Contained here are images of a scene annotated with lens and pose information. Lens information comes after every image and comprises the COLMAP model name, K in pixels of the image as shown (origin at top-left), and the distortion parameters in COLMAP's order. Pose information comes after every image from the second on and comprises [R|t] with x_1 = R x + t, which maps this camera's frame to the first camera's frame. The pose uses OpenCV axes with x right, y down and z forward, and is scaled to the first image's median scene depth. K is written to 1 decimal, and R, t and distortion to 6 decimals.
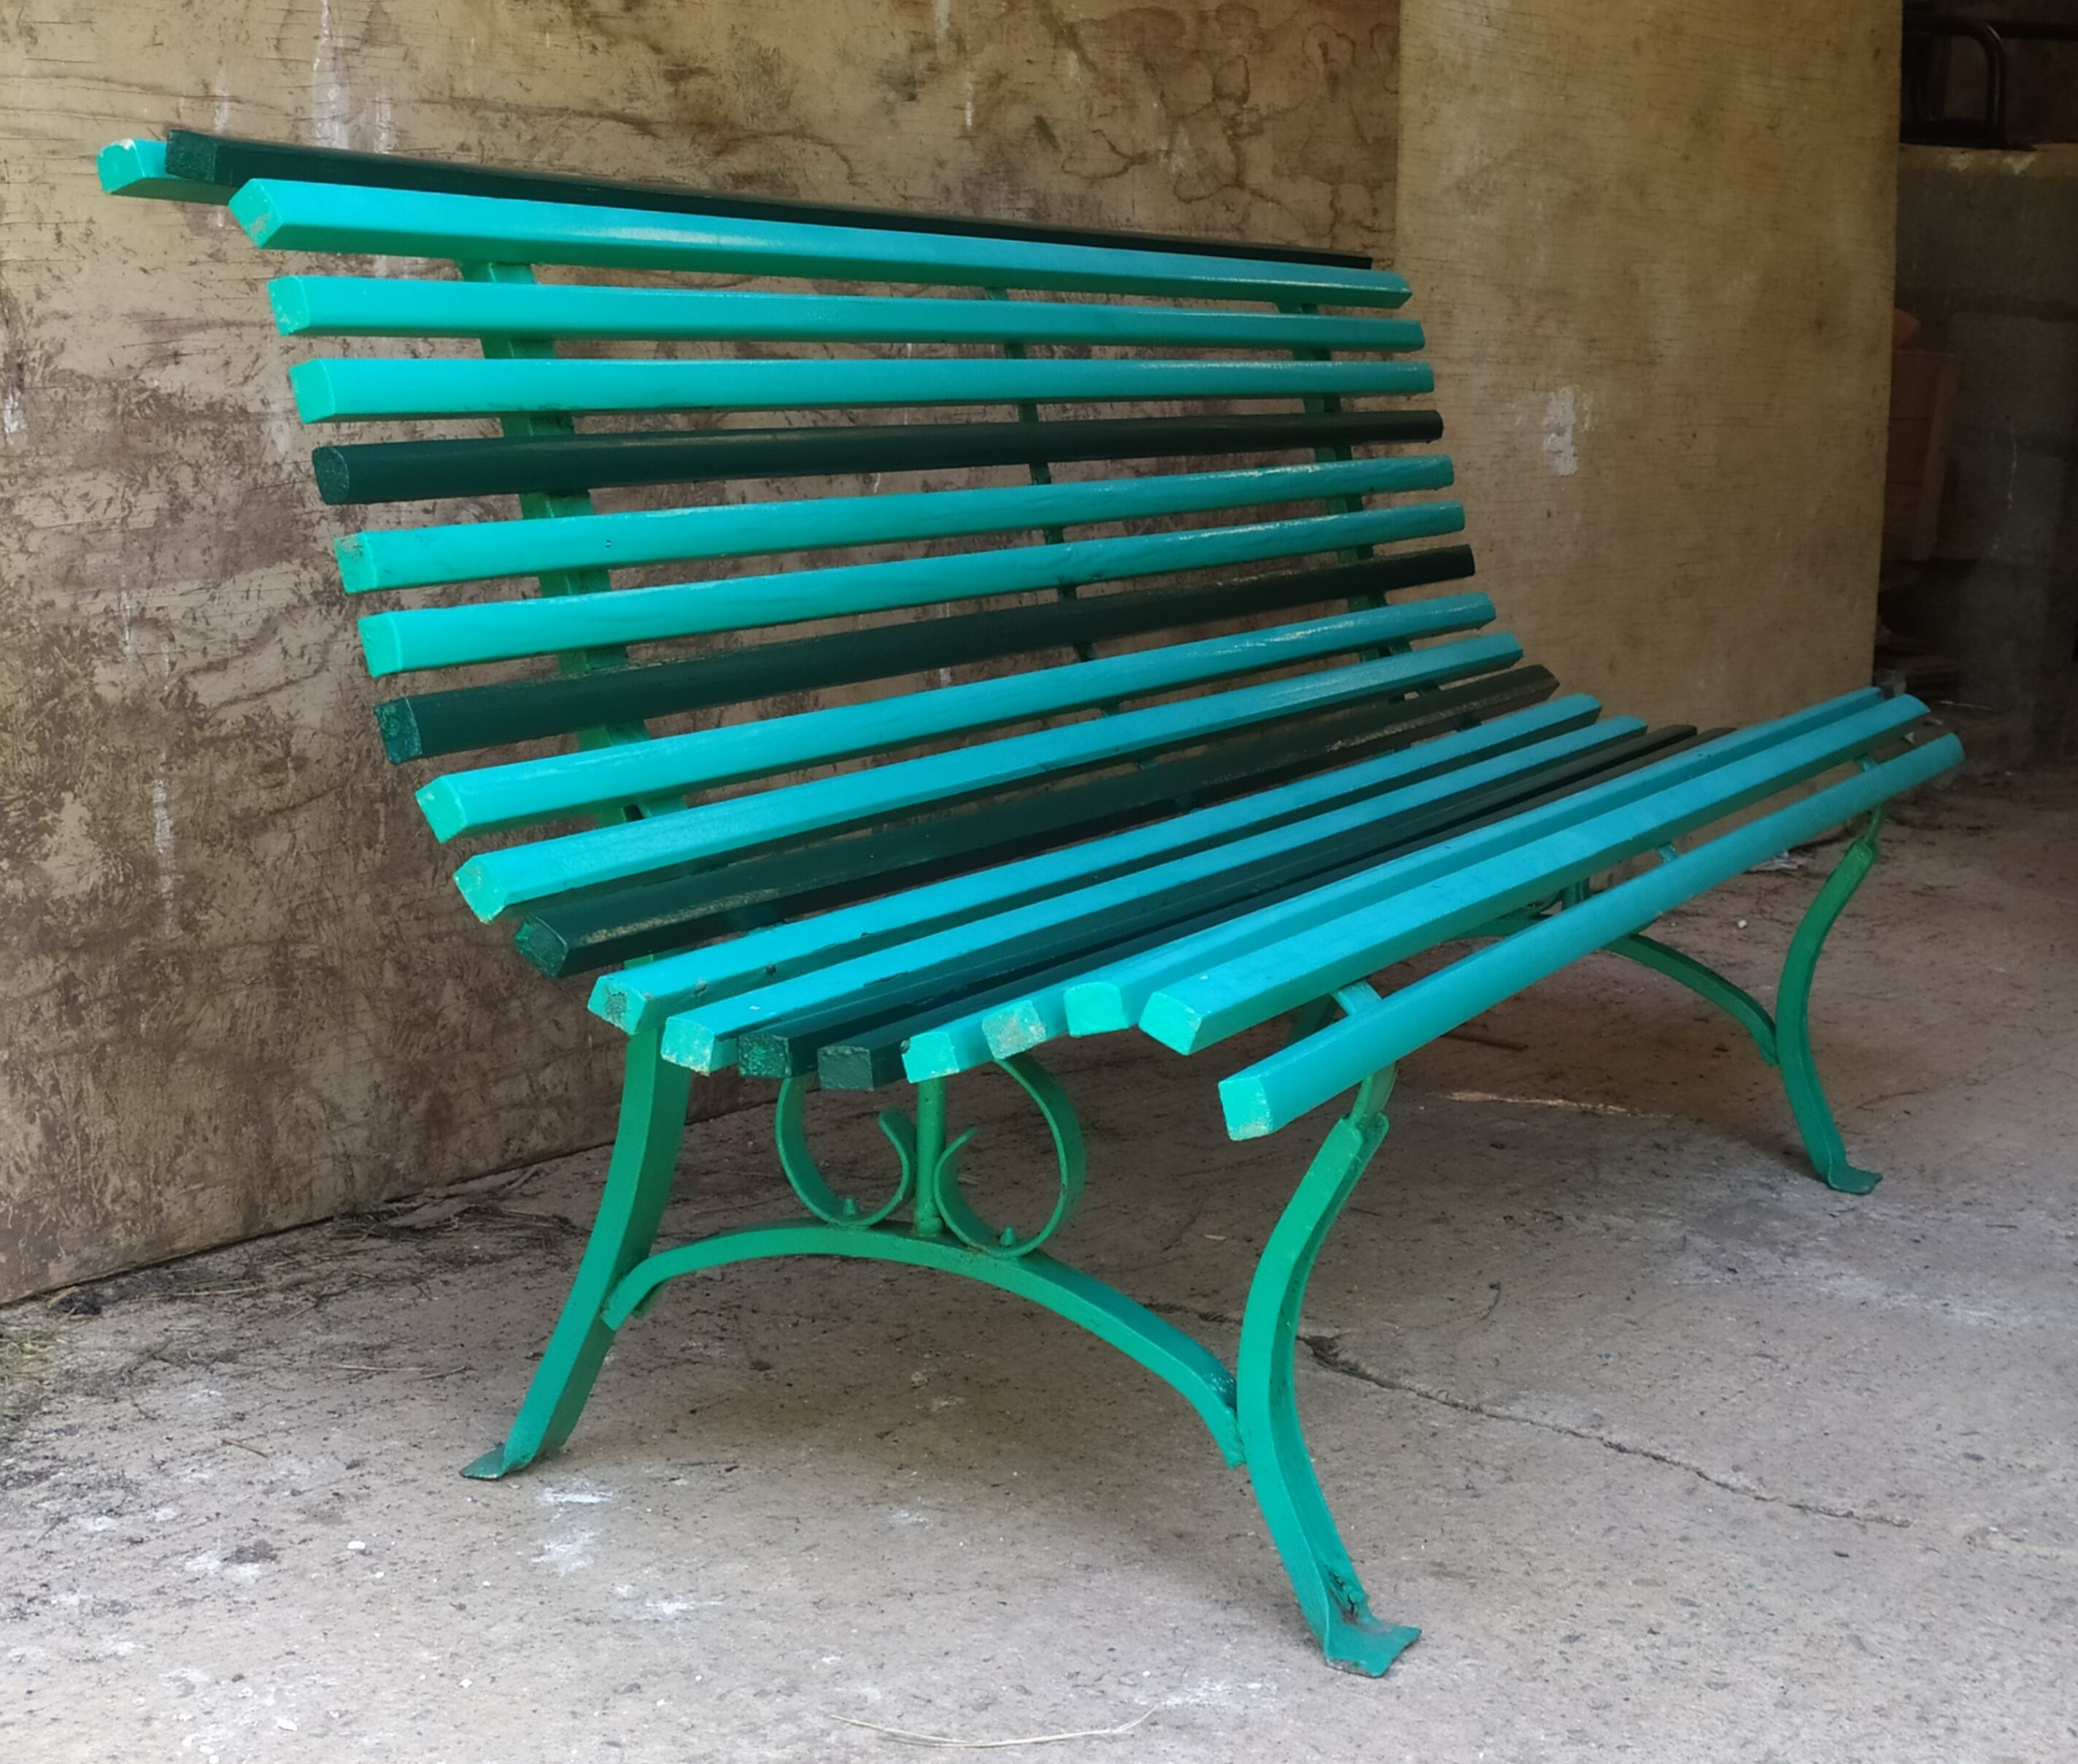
lens RADIAL K [[3479.4, 0, 1184.9], [0, 3479.4, 1041.2], [0, 0, 1]] dist [0.048488, 0.000000]
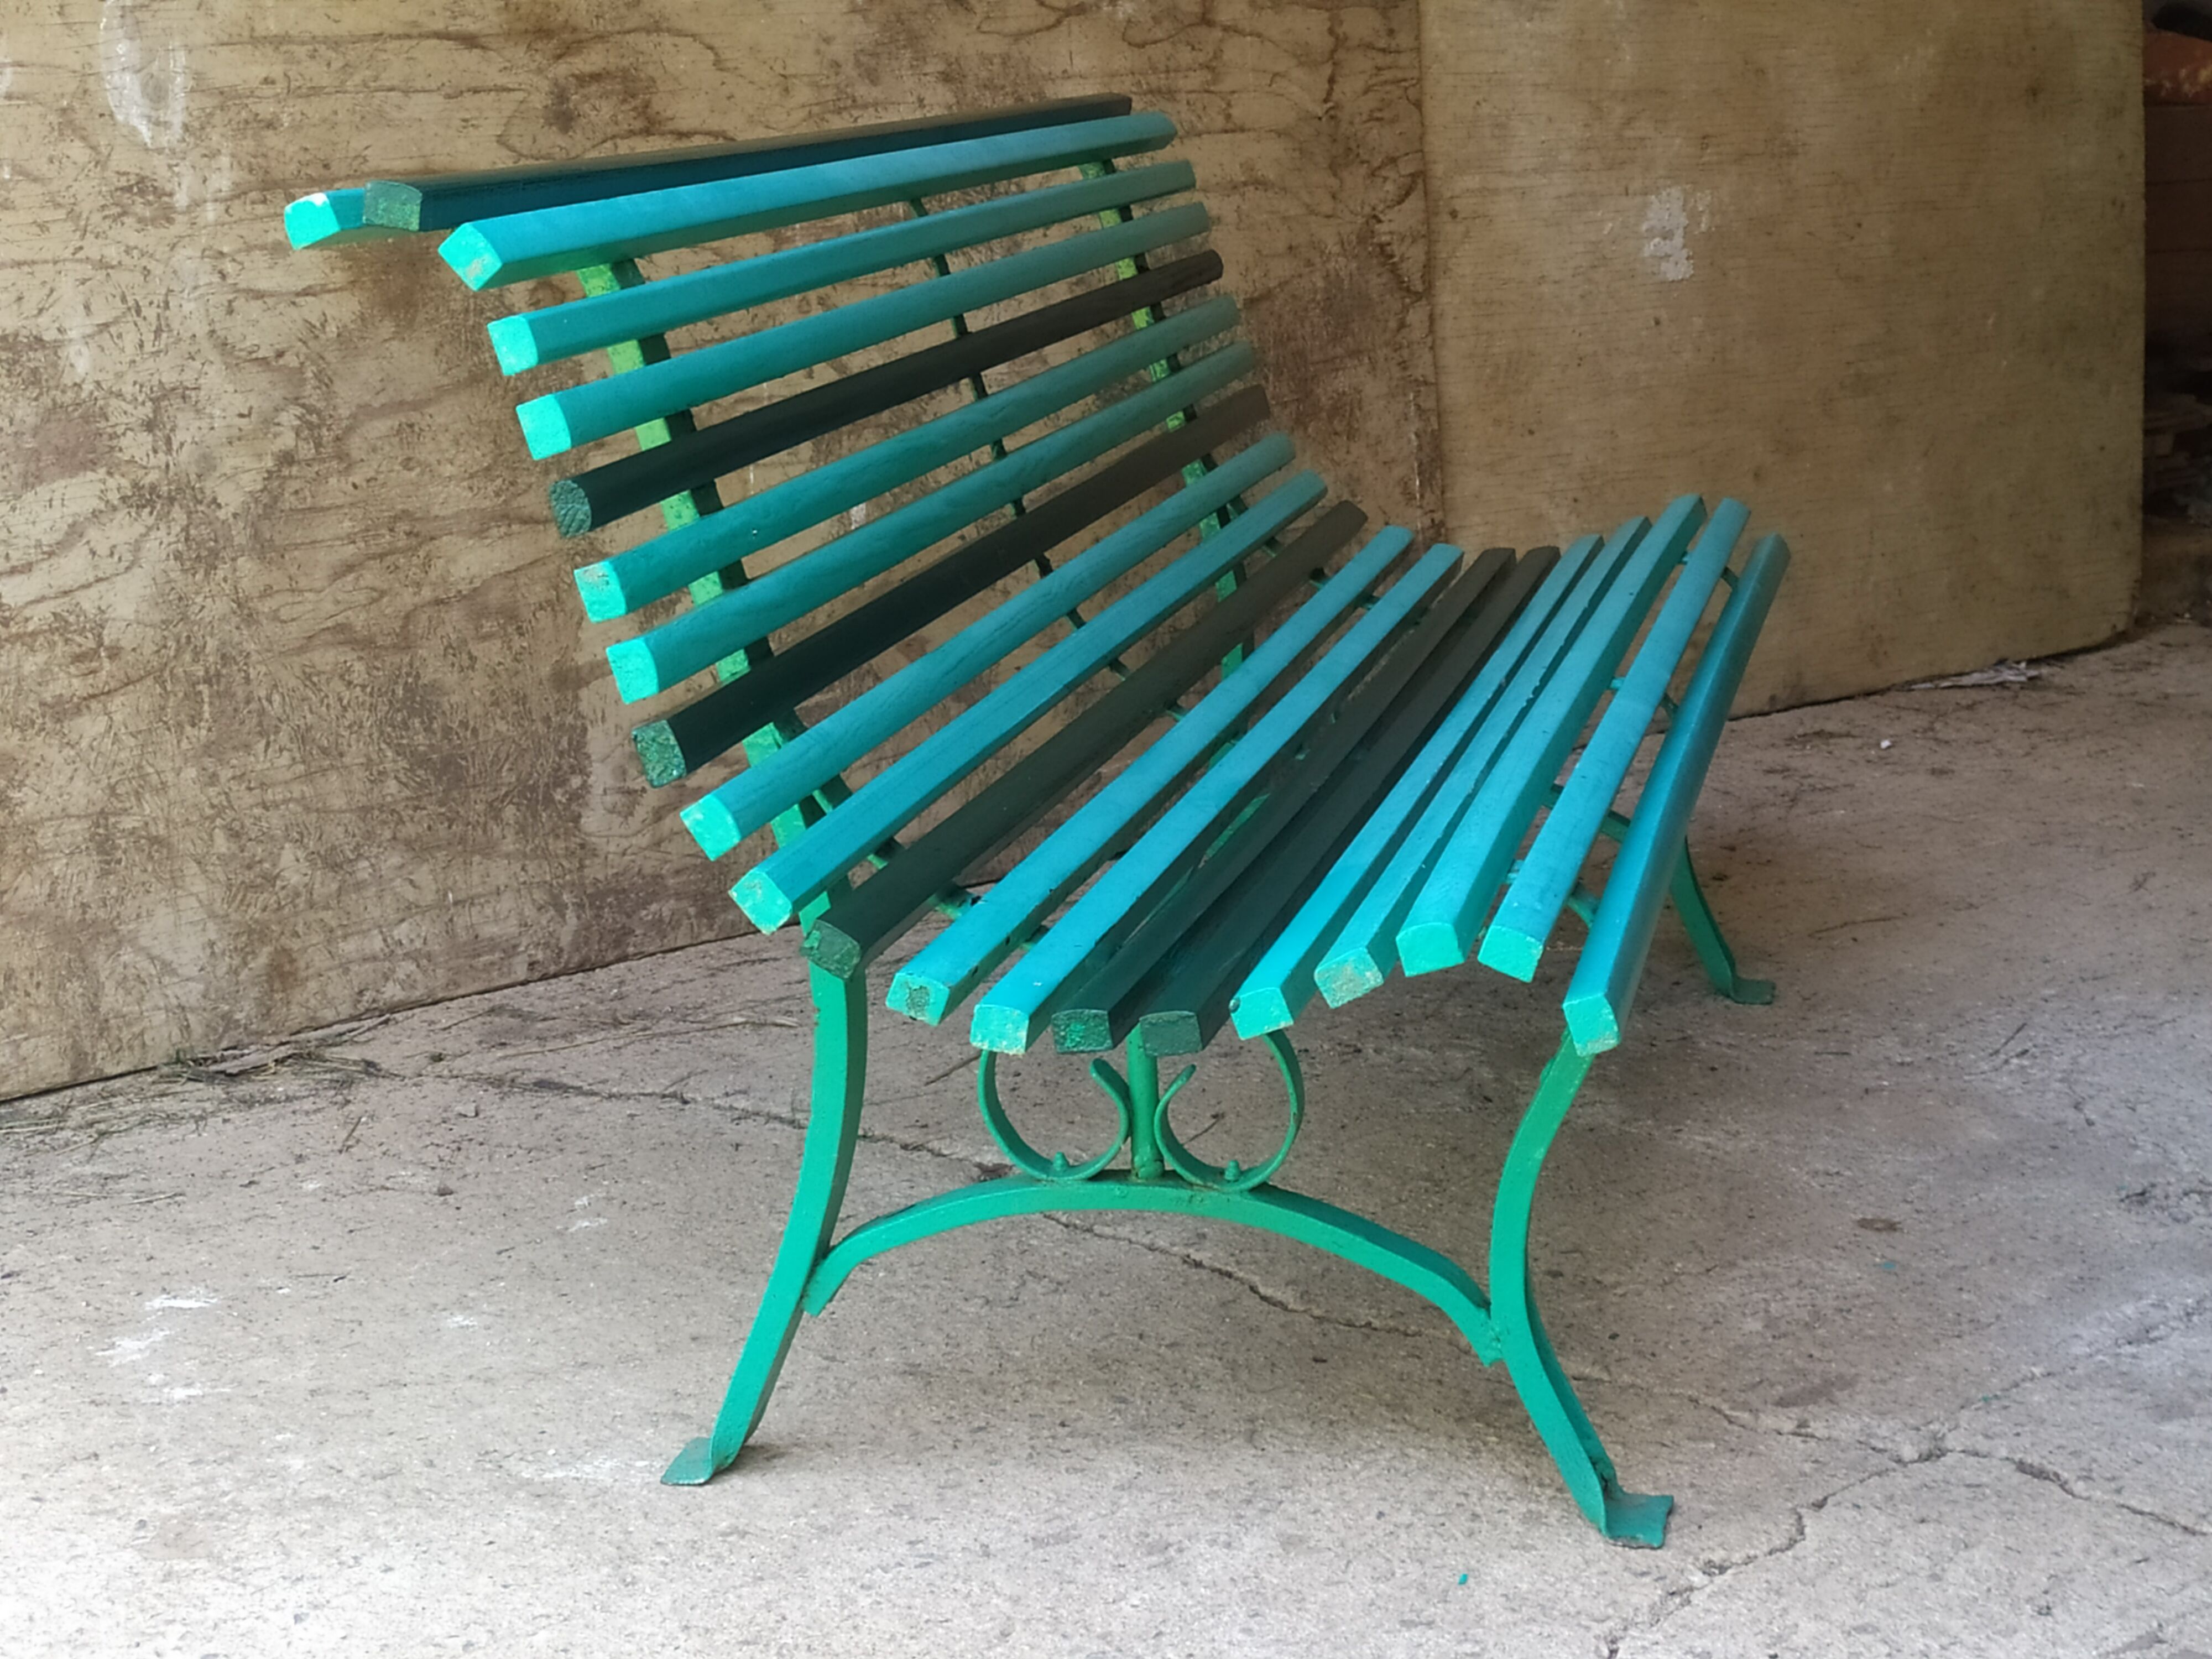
lens RADIAL K [[3943.5, 0, 1110.1], [0, 3943.5, 852.0], [0, 0, 1]] dist [0.041566, 0.000000]
pose [[0.971983, -0.025878, -0.233623, 0.356764], [0.023539, 0.999641, -0.012796, 0.007248], [0.233870, 0.006938, 0.972243, -0.147419]]
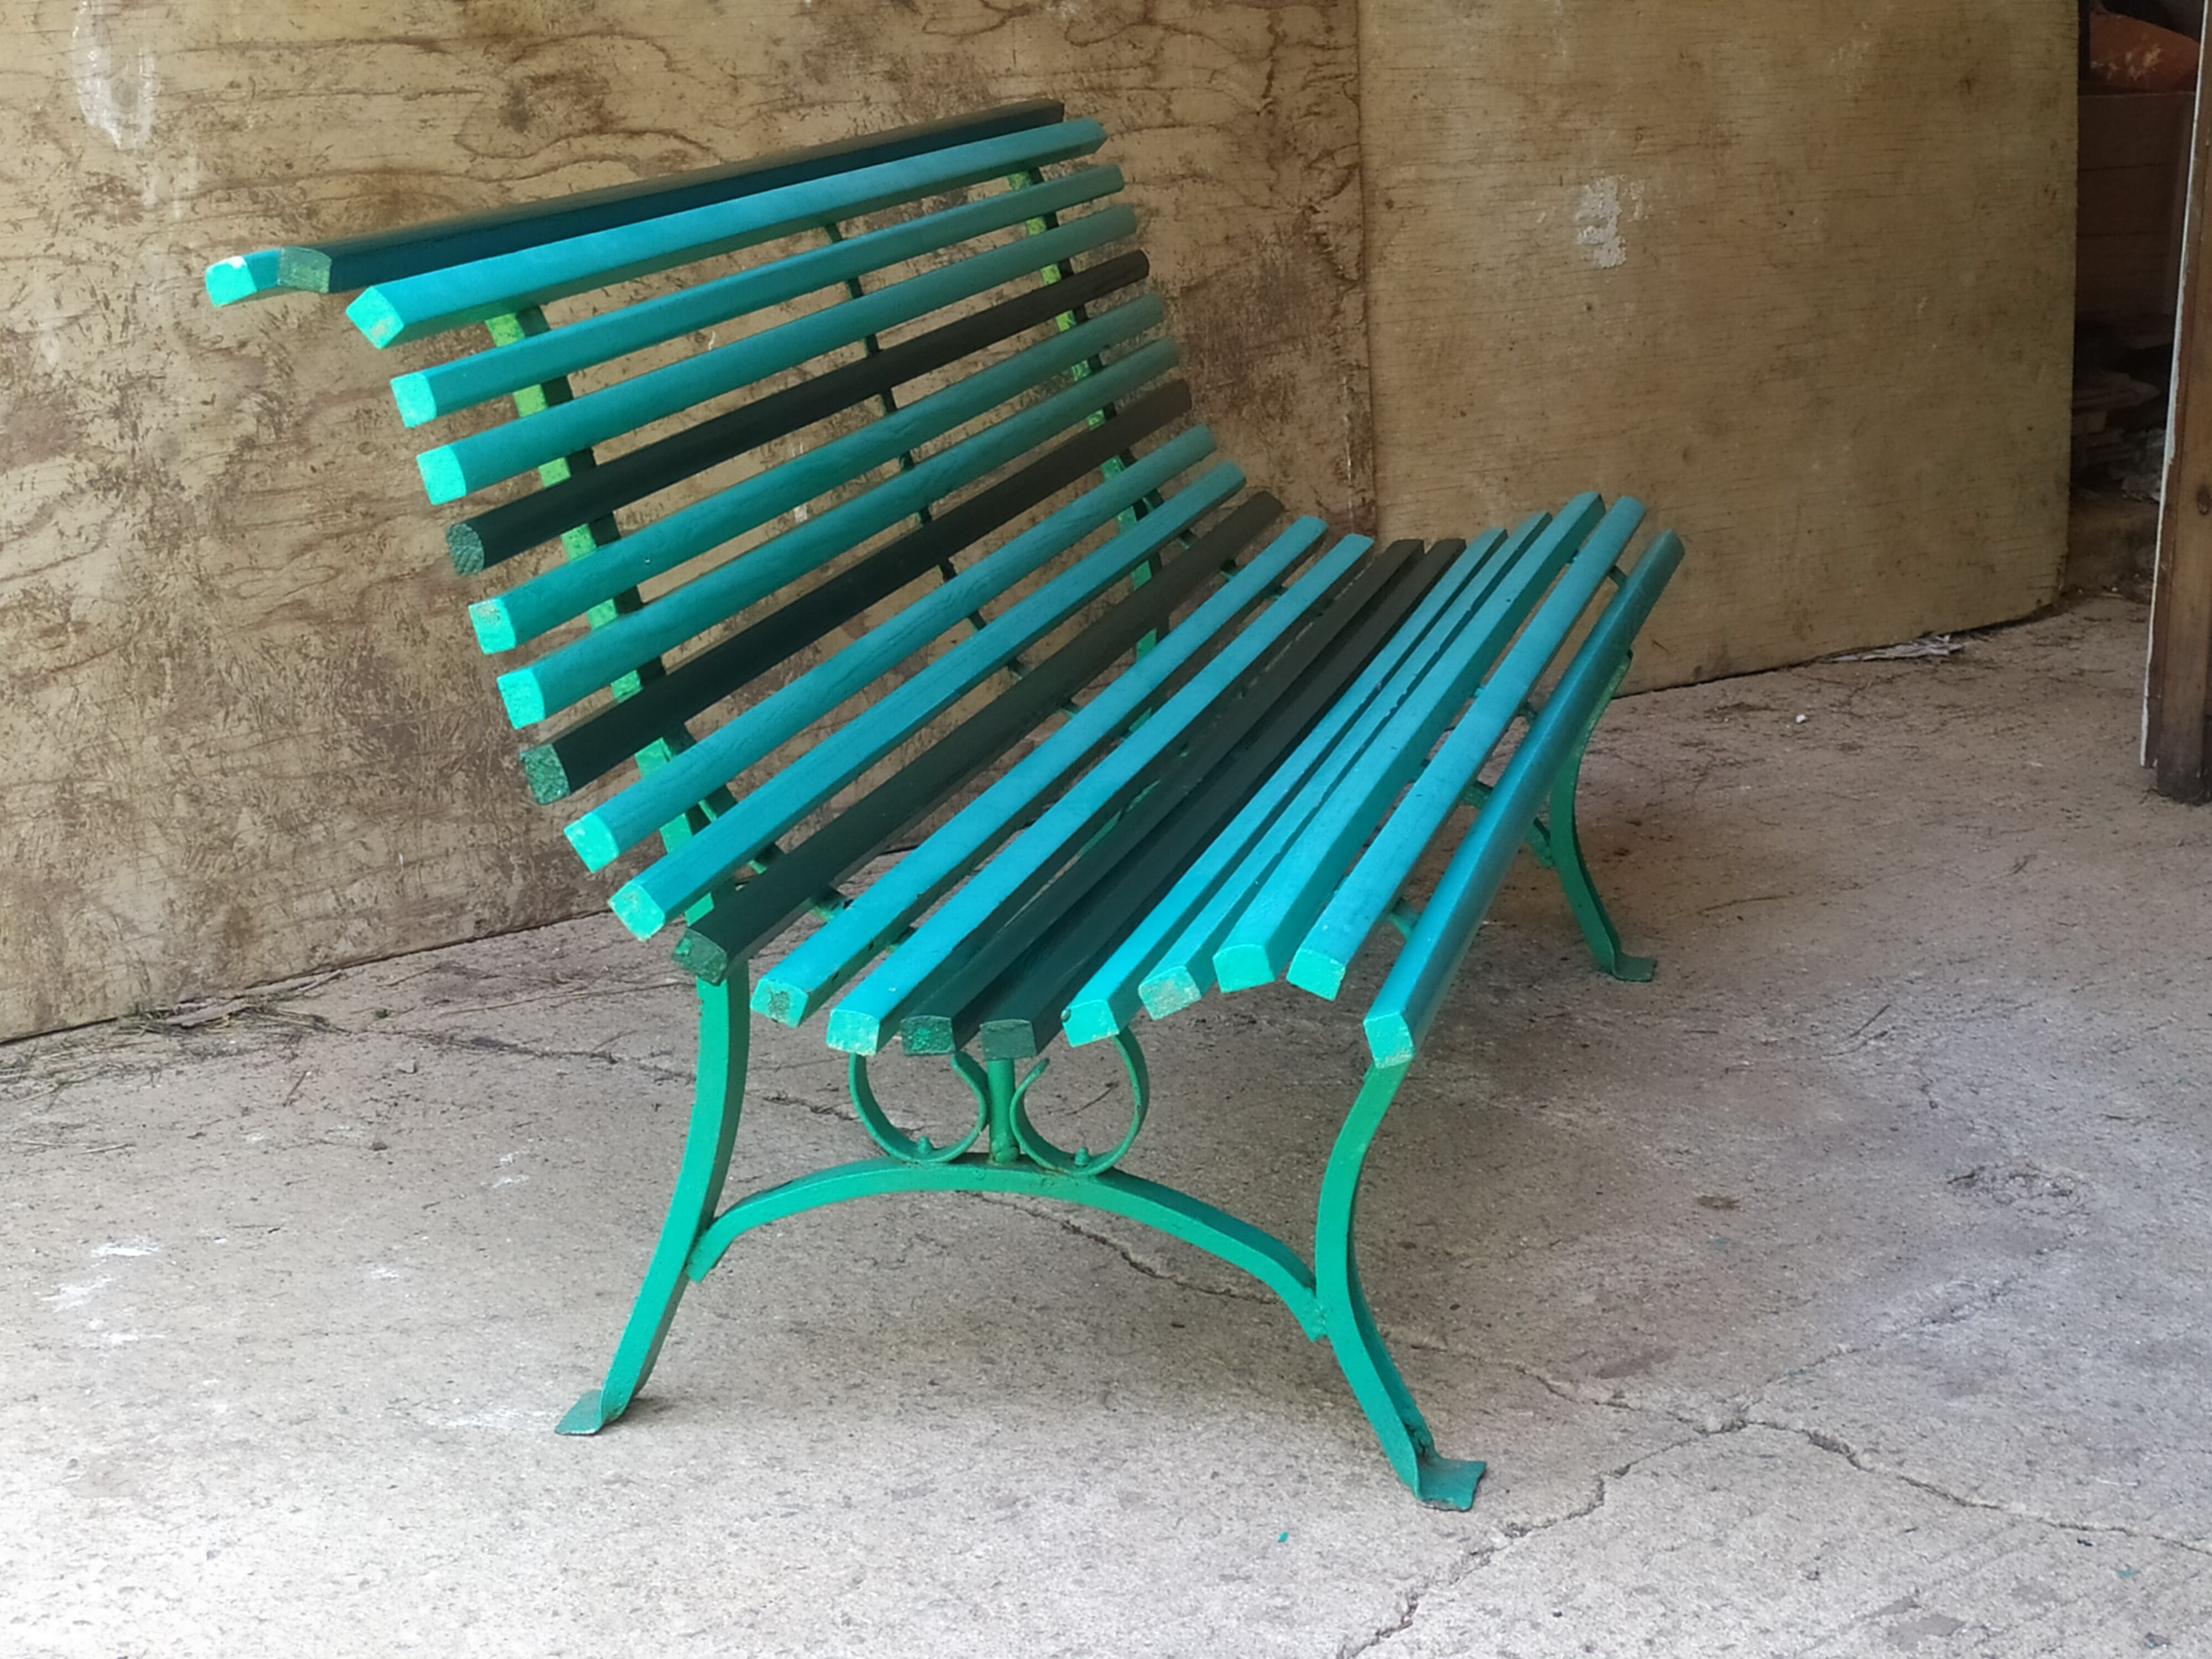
lens RADIAL K [[3943.5, 0, 1113.4], [0, 3943.5, 844.7], [0, 0, 1]] dist [0.041566, 0.000000]
pose [[0.970789, -0.004126, -0.239901, 0.414947], [0.006703, 0.999928, 0.009926, -0.018271], [0.239843, -0.011244, 0.970747, -0.210776]]
